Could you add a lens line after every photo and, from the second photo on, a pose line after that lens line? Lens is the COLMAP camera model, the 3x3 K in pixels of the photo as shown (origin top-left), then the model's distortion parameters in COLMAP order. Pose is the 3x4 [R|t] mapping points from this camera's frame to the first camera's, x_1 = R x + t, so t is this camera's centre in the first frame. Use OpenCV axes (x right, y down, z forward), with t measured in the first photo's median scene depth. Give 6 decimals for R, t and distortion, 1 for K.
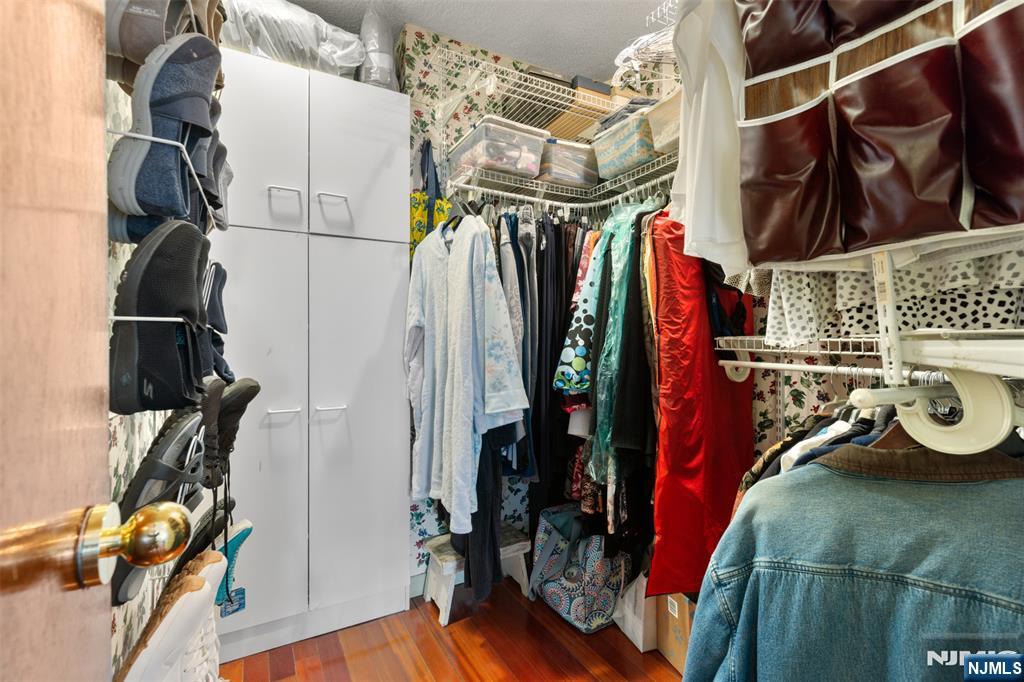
lens RADIAL K [[461.3, 0, 515.2], [0, 461.3, 331.2], [0, 0, 1]] dist [0.003078, -0.000693]
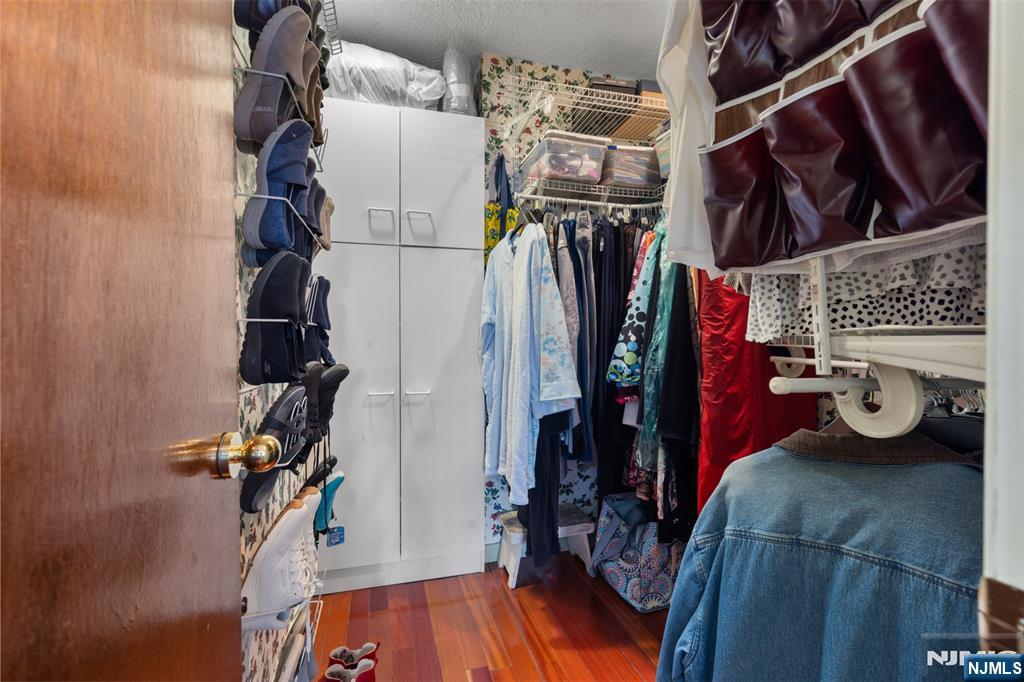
lens RADIAL K [[461.3, 0, 515.2], [0, 461.3, 331.2], [0, 0, 1]] dist [0.003078, -0.000693]
pose [[0.973484, 0.000184, -0.228755, 0.132822], [0.001917, 0.999958, 0.008963, -0.001473], [0.228747, -0.009164, 0.973443, -0.106454]]
